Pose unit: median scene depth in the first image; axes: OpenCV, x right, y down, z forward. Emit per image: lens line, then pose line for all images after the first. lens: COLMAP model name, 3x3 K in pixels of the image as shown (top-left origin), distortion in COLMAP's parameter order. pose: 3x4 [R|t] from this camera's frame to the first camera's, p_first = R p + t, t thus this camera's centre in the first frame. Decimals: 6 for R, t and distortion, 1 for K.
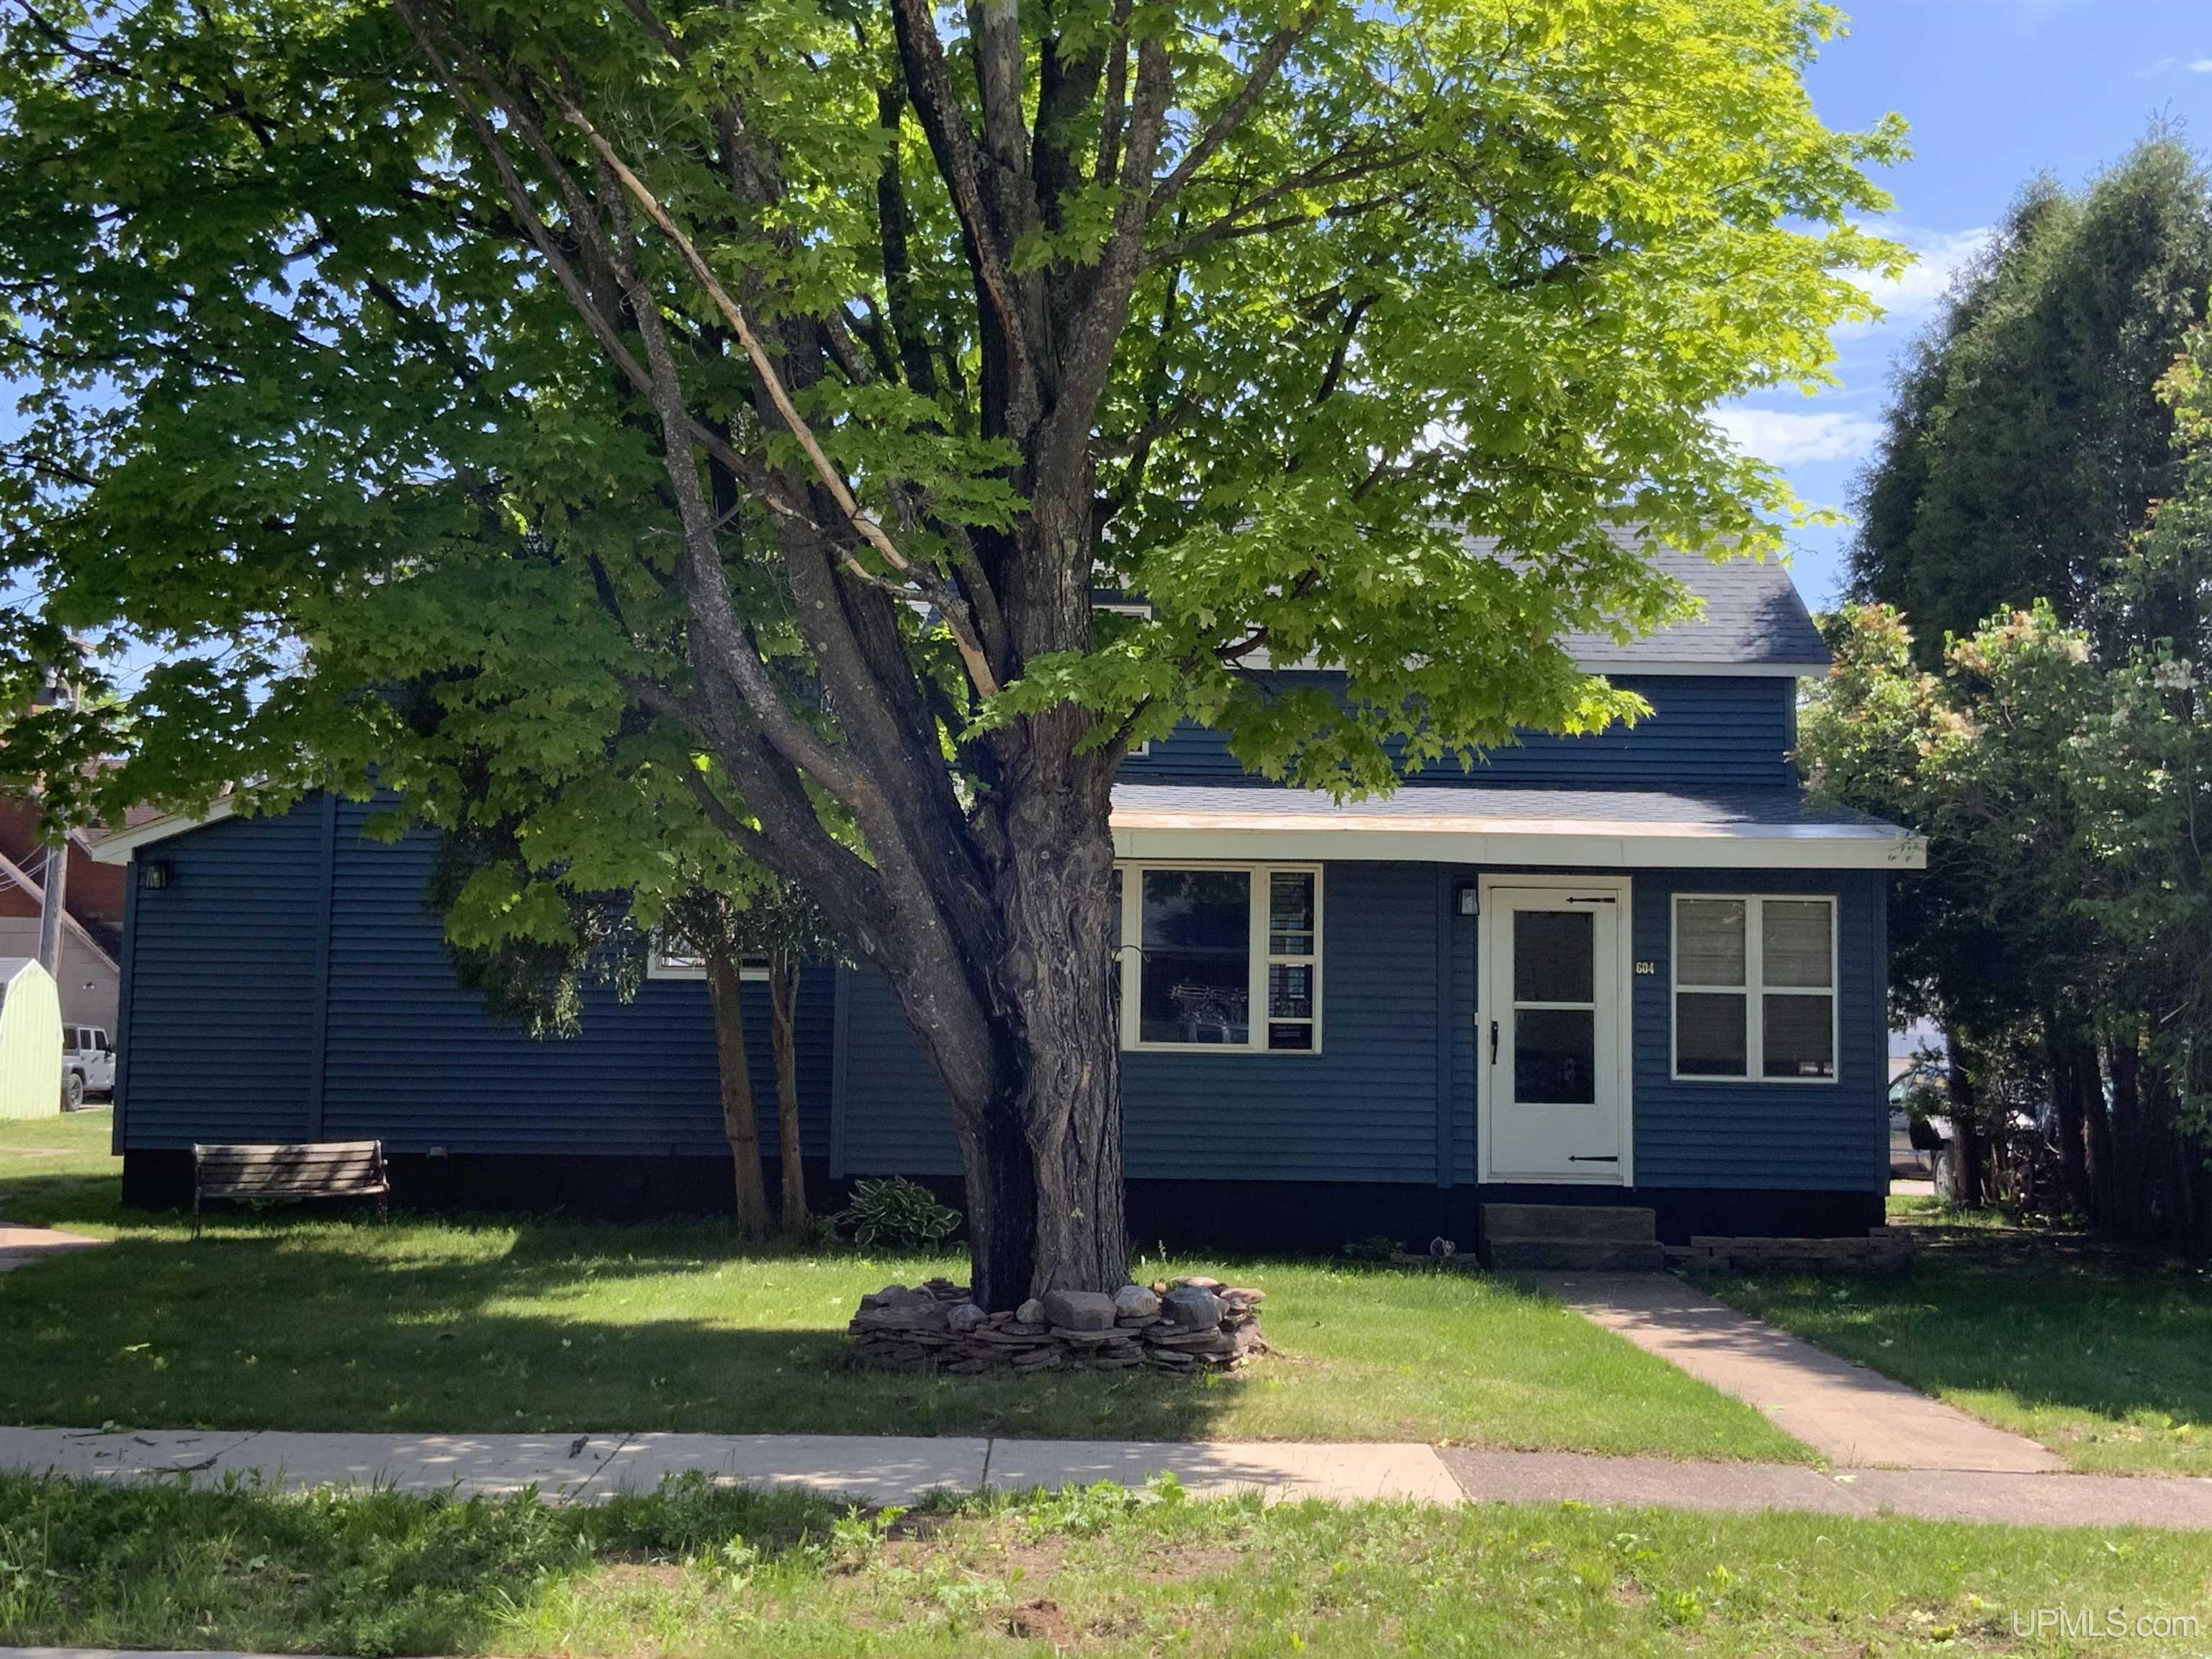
lens RADIAL K [[2588.7, 0, 1106.0], [0, 2588.7, 829.5], [0, 0, 1]] dist [0.141722, -0.378699]
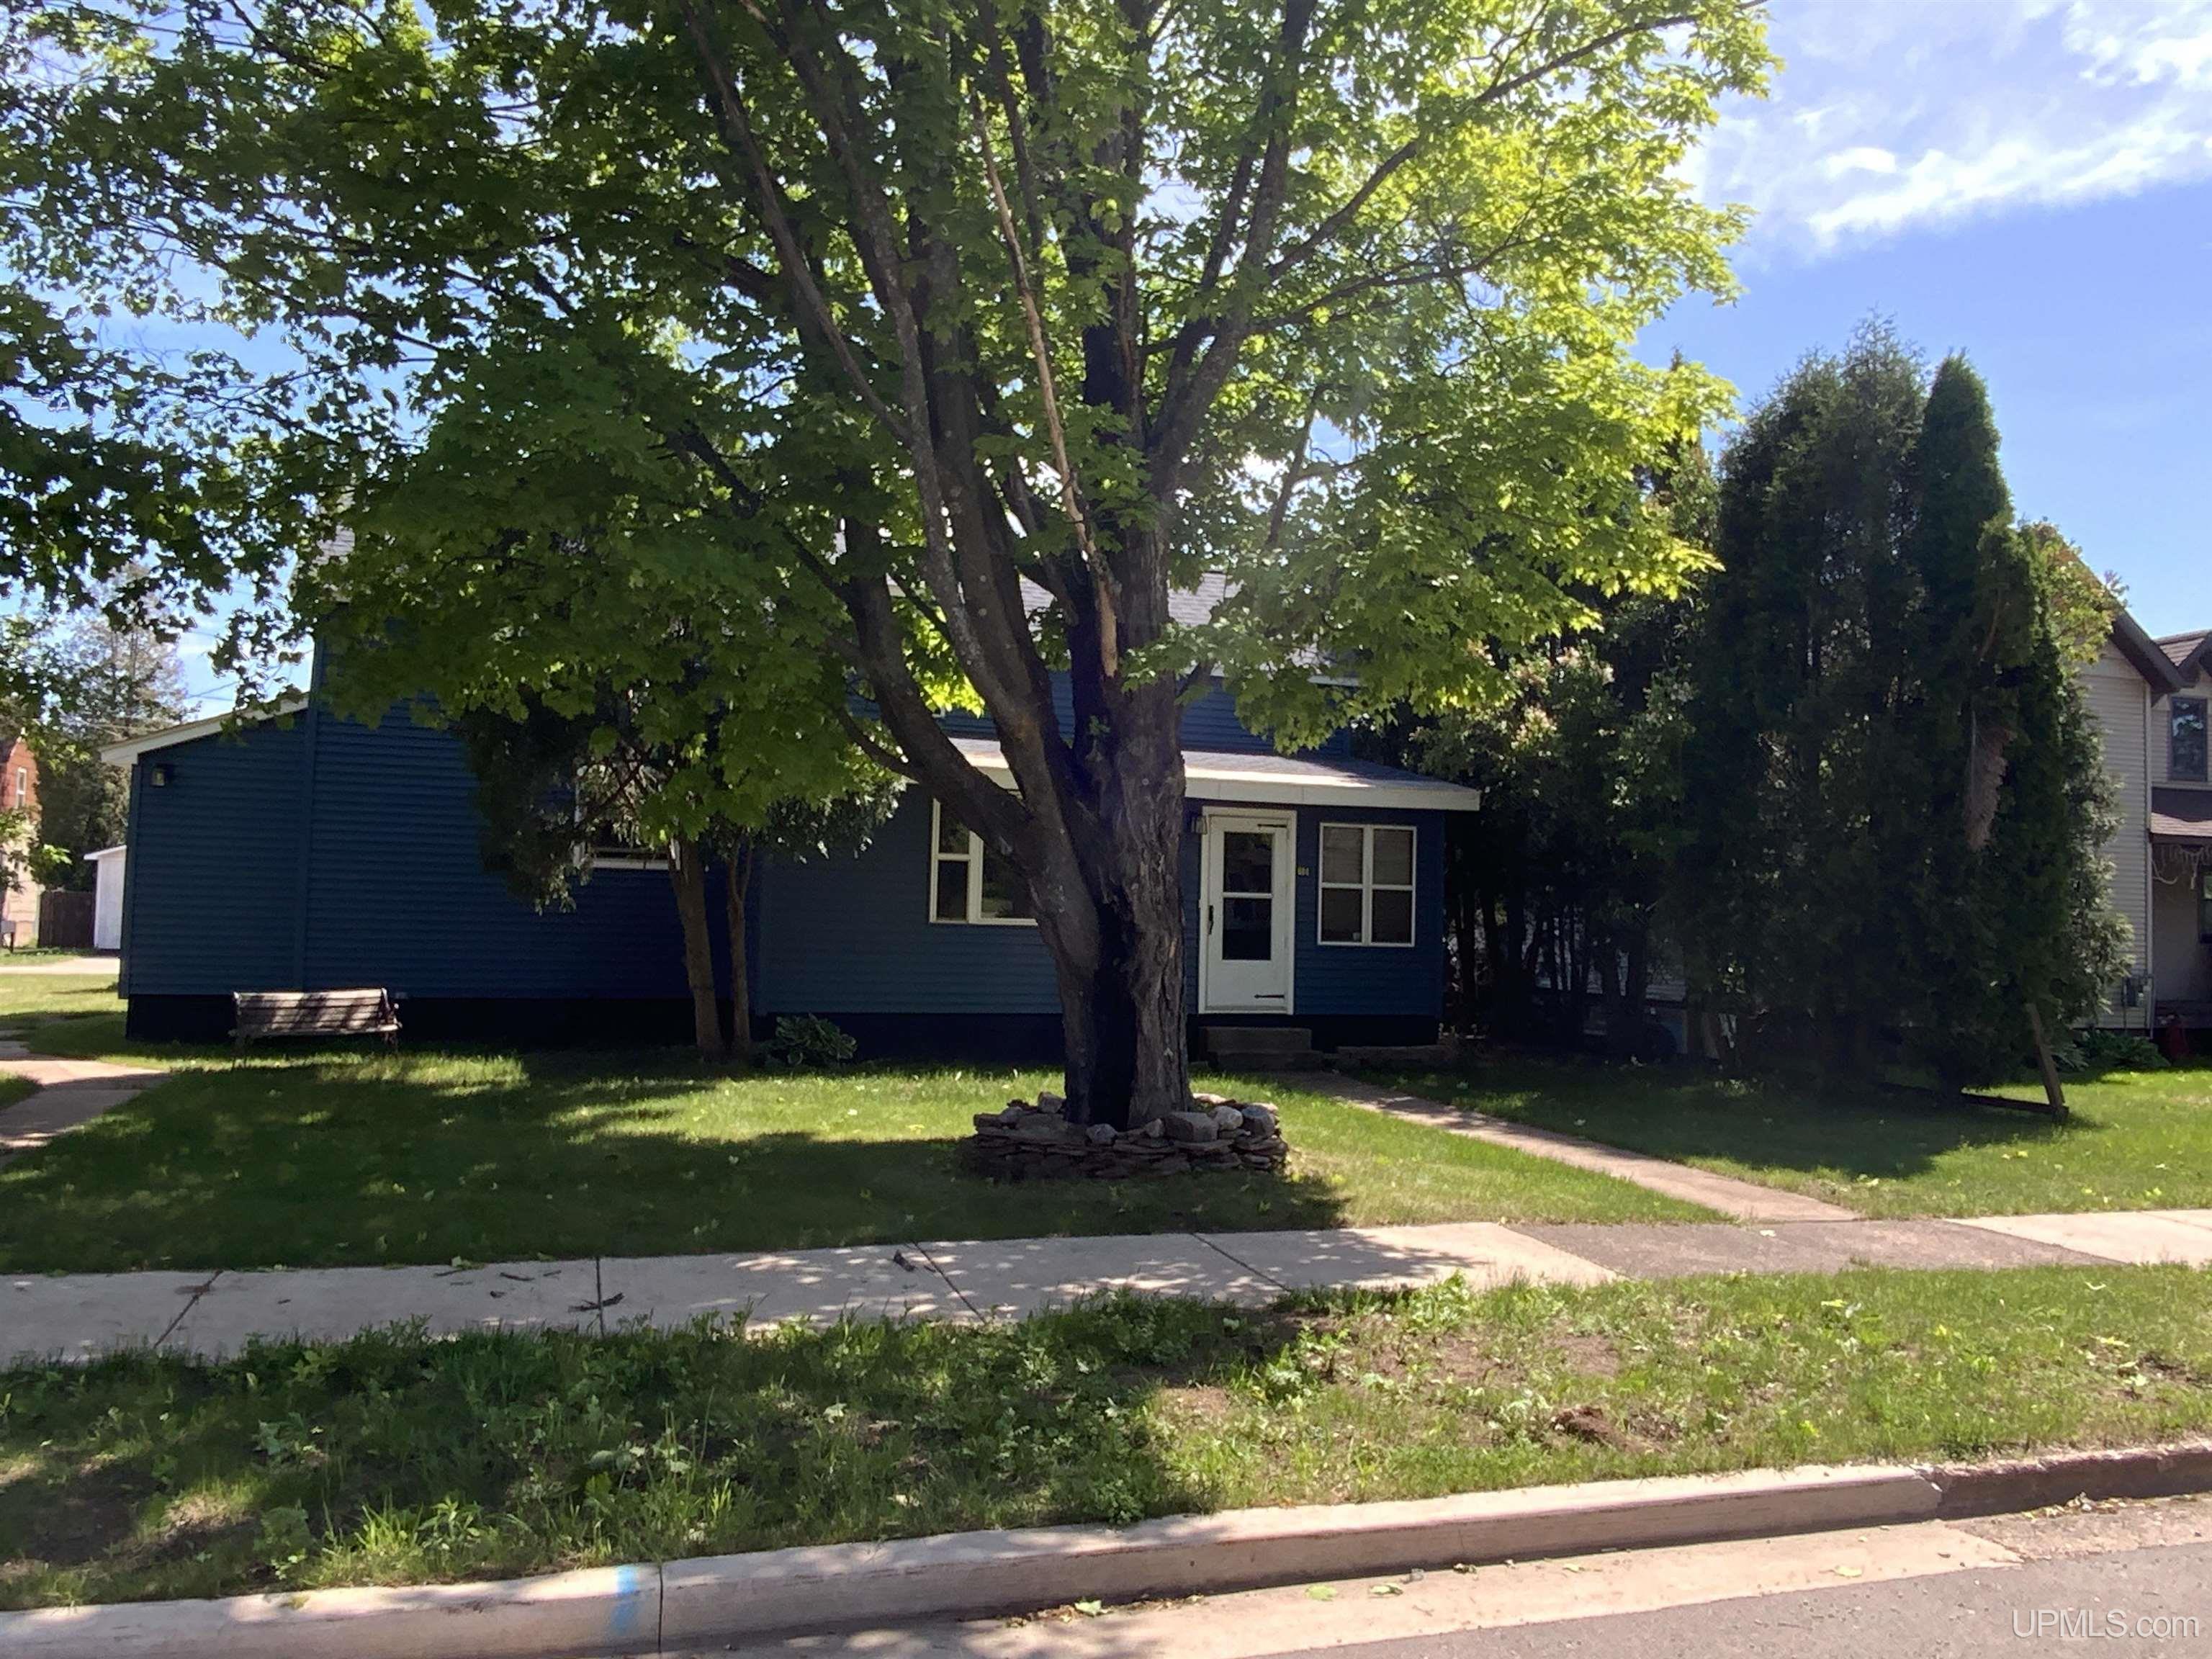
lens RADIAL K [[1586.9, 0, 1106.0], [0, 1586.9, 829.5], [0, 0, 1]] dist [0.119003, -0.269794]
pose [[0.954535, 0.024276, 0.297109, -0.179893], [-0.033397, 0.999113, 0.025663, 0.009052], [-0.296223, -0.034419, 0.954499, 0.149639]]
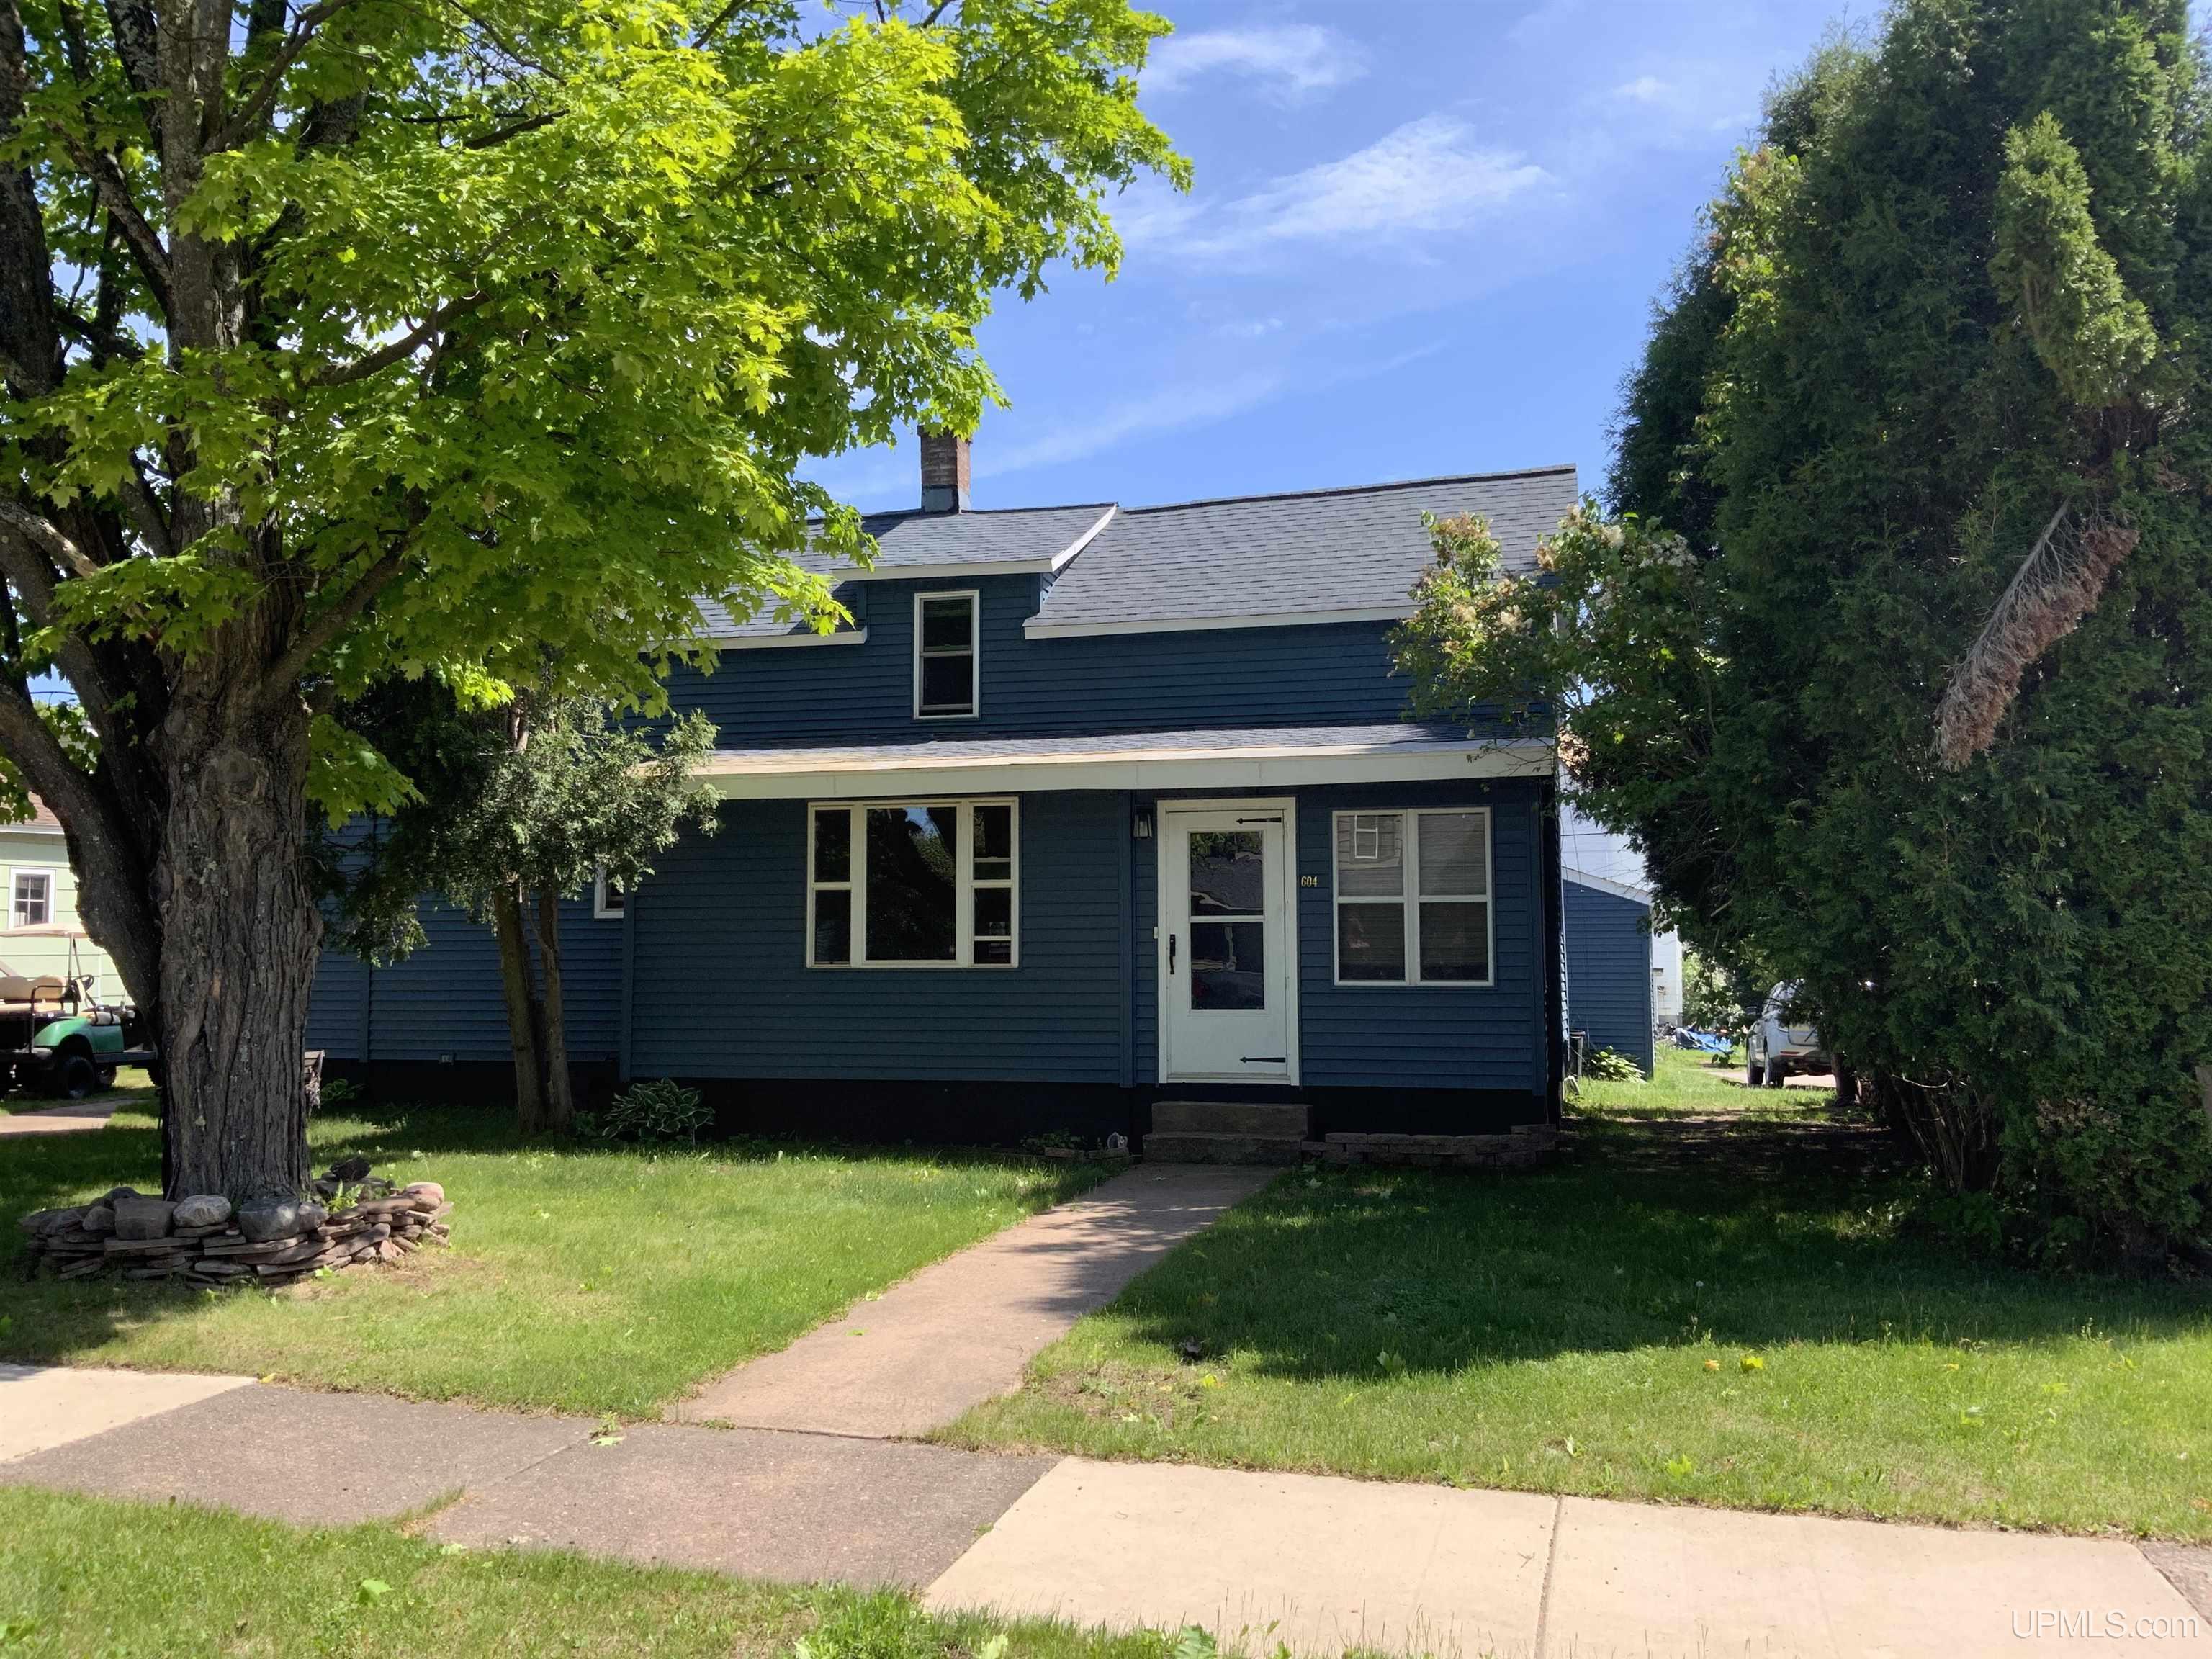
lens RADIAL K [[1837.5, 0, 1106.0], [0, 1837.5, 829.5], [0, 0, 1]] dist [0.055361, -0.002072]
pose [[0.965207, -0.036845, -0.258879, 0.324384], [0.036867, 0.999309, -0.004774, 0.032354], [0.258876, -0.004936, 0.965898, 0.248244]]
